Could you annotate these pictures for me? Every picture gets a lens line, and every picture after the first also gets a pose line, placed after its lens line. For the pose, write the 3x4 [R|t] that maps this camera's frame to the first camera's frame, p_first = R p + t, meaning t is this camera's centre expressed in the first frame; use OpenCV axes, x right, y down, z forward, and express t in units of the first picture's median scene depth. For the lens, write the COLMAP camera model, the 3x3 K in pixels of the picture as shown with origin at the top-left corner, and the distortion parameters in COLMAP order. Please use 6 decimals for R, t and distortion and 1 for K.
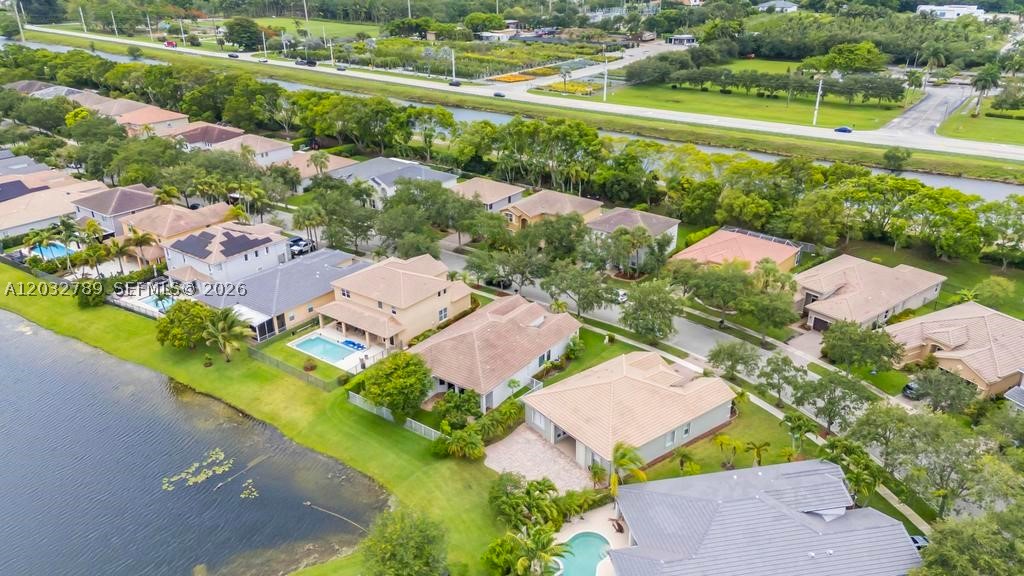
lens RADIAL K [[751.6, 0, 512.0], [0, 751.6, 288.0], [0, 0, 1]] dist [0.068451, 0.001124]
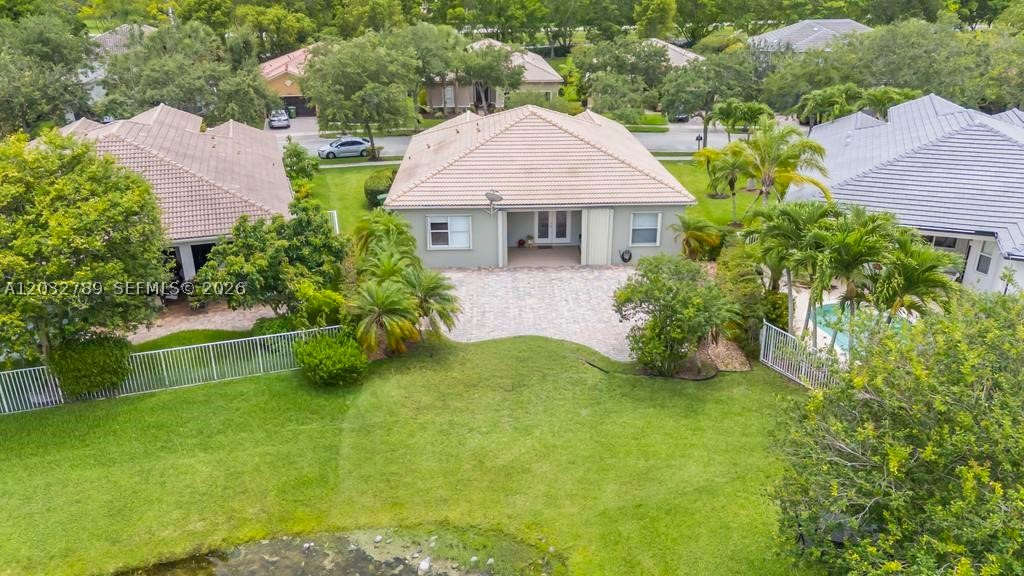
lens RADIAL K [[751.6, 0, 512.0], [0, 751.6, 288.0], [0, 0, 1]] dist [0.068451, 0.001124]
pose [[0.566518, -0.304026, 0.765915, -0.221539], [0.339163, 0.933104, 0.119525, 0.130847], [-0.751017, 0.192056, 0.631734, 0.562340]]
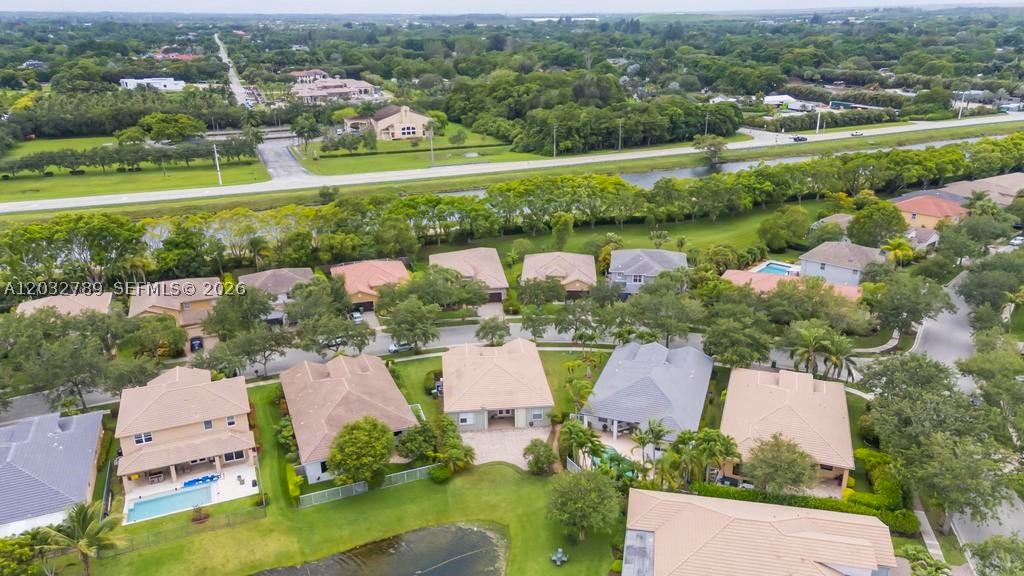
lens RADIAL K [[751.6, 0, 512.0], [0, 751.6, 288.0], [0, 0, 1]] dist [0.068451, 0.001124]
pose [[0.512971, -0.290071, 0.807911, -0.651852], [0.357804, 0.927770, 0.105923, -0.091183], [-0.780280, 0.234738, 0.579707, 0.167838]]
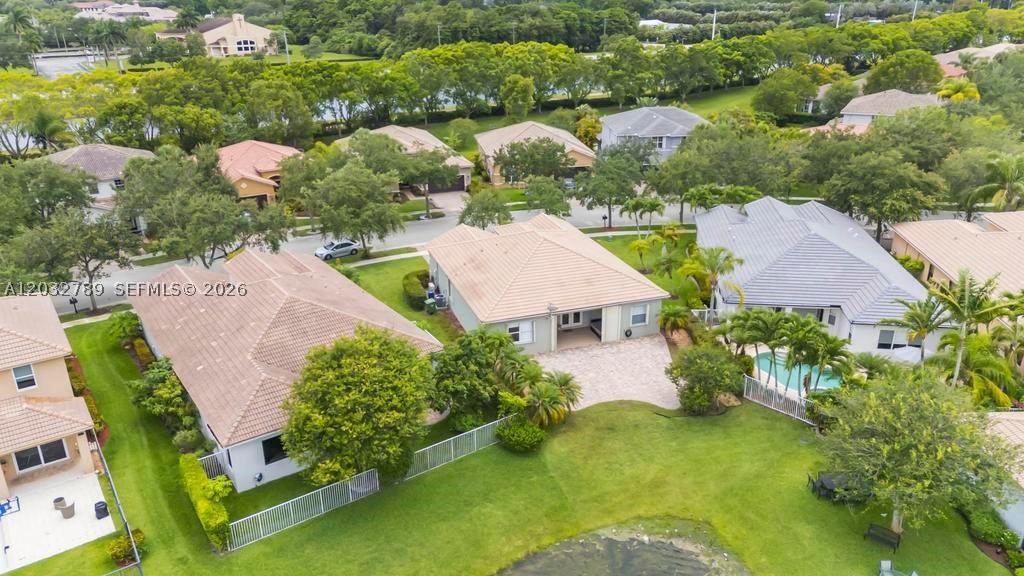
lens RADIAL K [[751.6, 0, 512.0], [0, 751.6, 288.0], [0, 0, 1]] dist [0.068451, 0.001124]
pose [[0.306060, -0.349568, 0.885511, -0.406876], [0.395779, 0.892678, 0.215604, 0.001233], [-0.865844, 0.284479, 0.411564, 0.581438]]
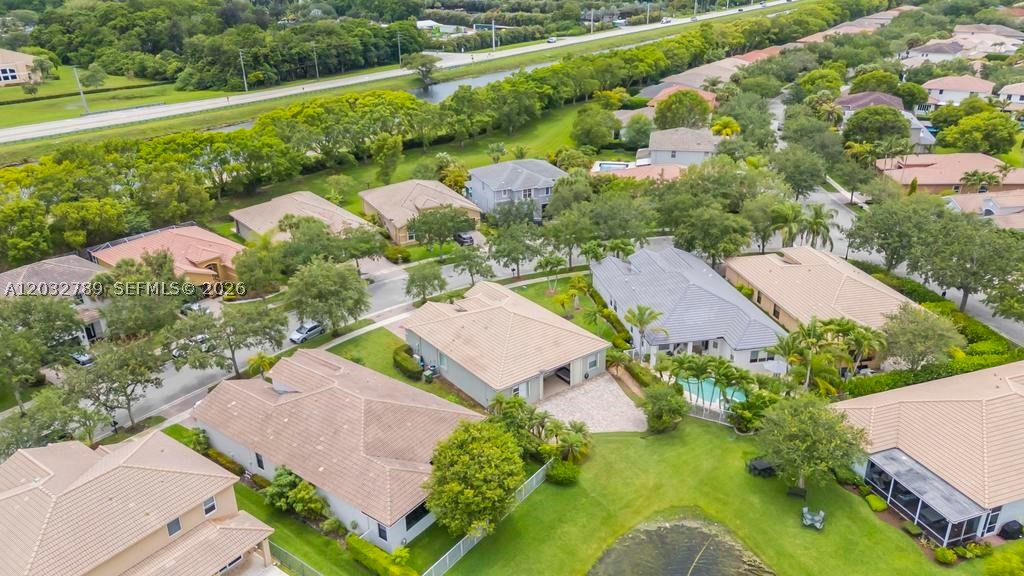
lens RADIAL K [[751.6, 0, 512.0], [0, 751.6, 288.0], [0, 0, 1]] dist [0.068451, 0.001124]
pose [[-0.007429, -0.396874, 0.917843, -0.555818], [0.422480, 0.830680, 0.362605, -0.187638], [-0.906342, 0.390464, 0.161500, 0.652398]]
